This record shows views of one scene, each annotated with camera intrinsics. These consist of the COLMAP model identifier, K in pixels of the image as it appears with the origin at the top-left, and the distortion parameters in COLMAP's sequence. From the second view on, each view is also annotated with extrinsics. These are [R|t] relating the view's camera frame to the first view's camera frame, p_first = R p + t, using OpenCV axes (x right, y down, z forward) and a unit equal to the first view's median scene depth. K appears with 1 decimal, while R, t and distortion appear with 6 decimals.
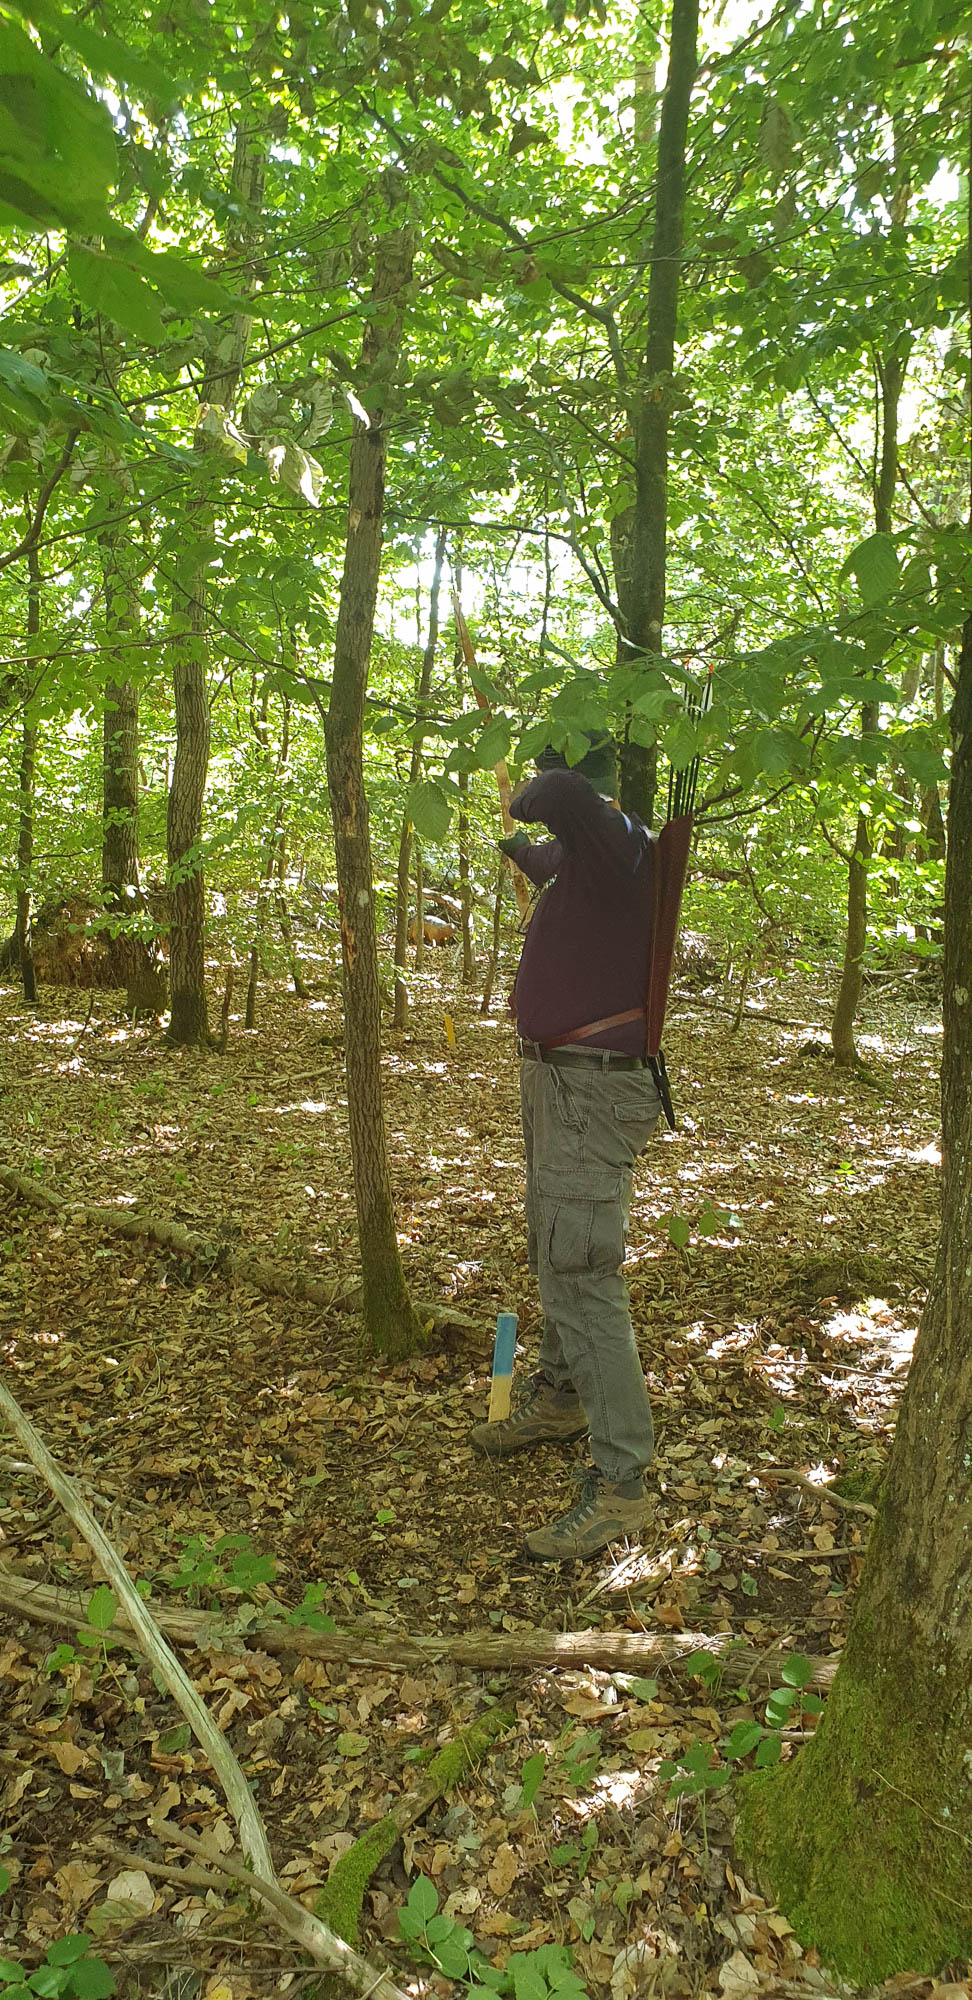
lens RADIAL K [[1449.0, 0, 444.5], [0, 1449.0, 992.9], [0, 0, 1]] dist [-0.026724, 0.037387]
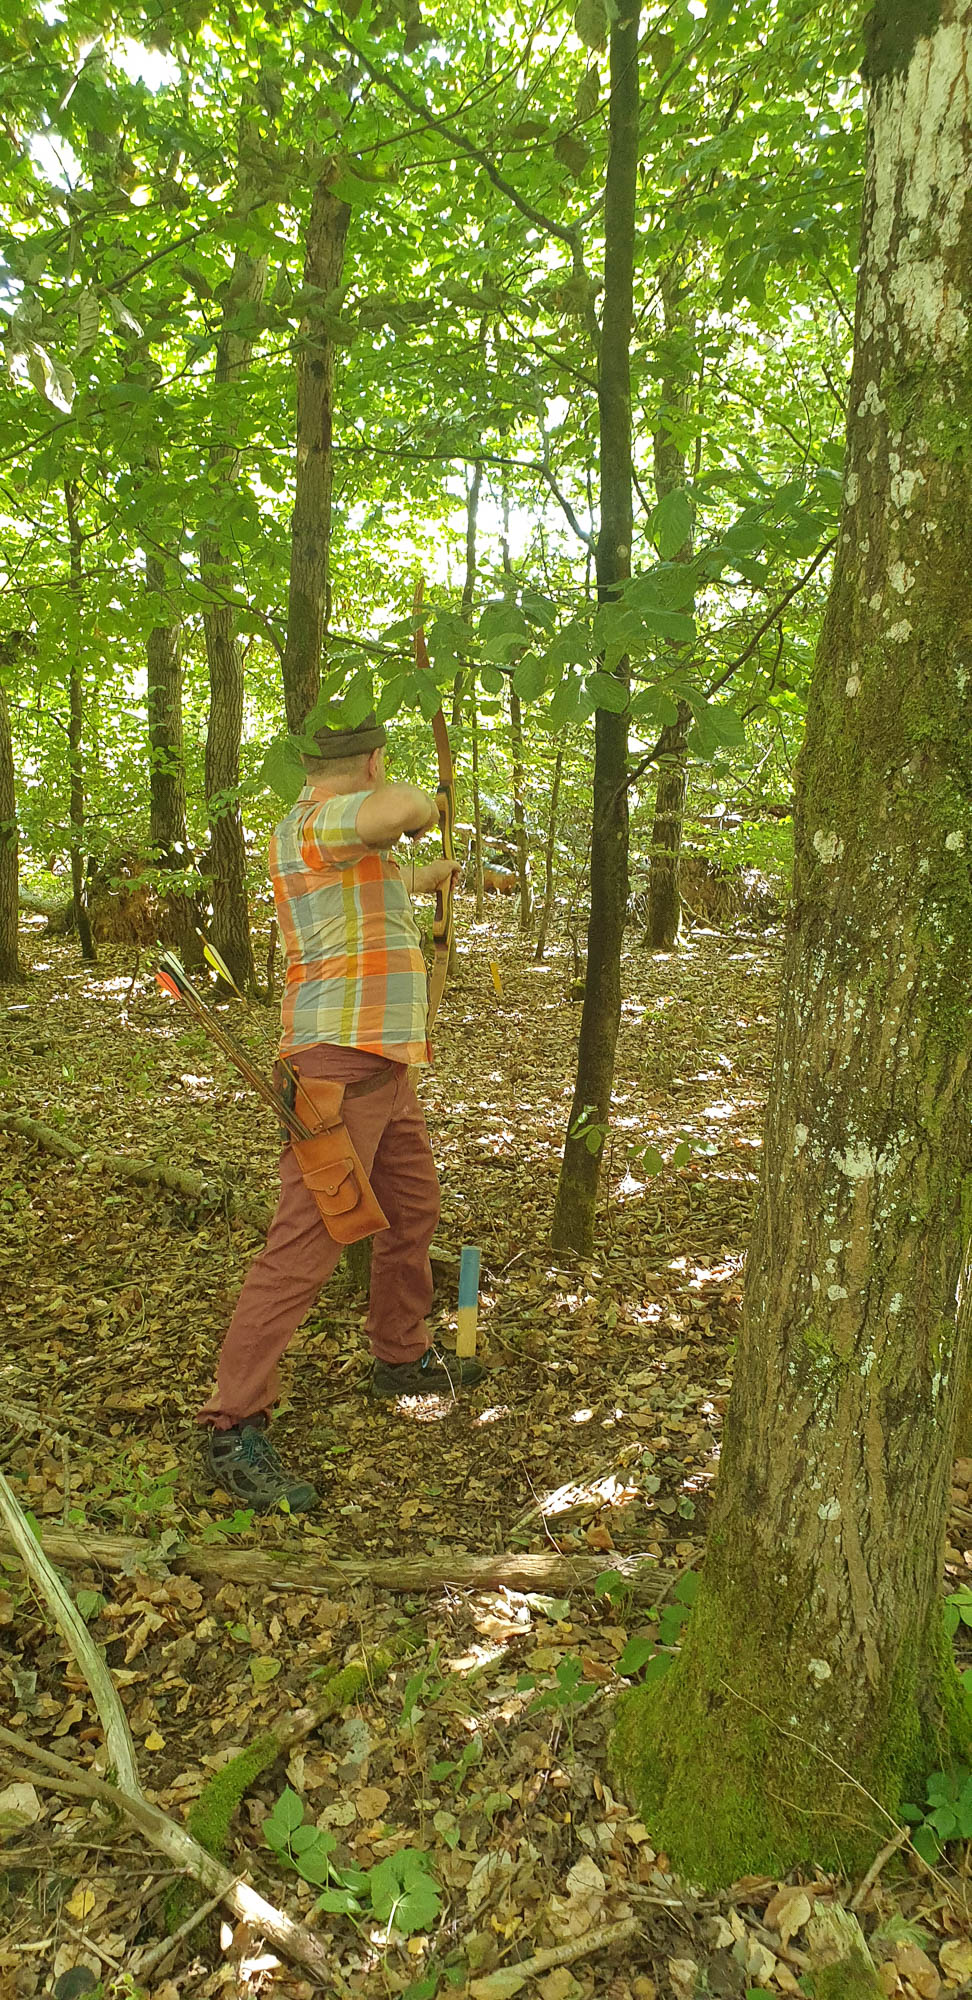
lens RADIAL K [[1445.4, 0, 482.1], [0, 1445.4, 997.1], [0, 0, 1]] dist [0.000362, -0.006524]
pose [[0.998546, -0.026876, -0.046726, 0.120848], [0.028485, 0.999012, 0.034119, 0.017591], [0.045763, -0.035401, 0.998325, 0.007010]]
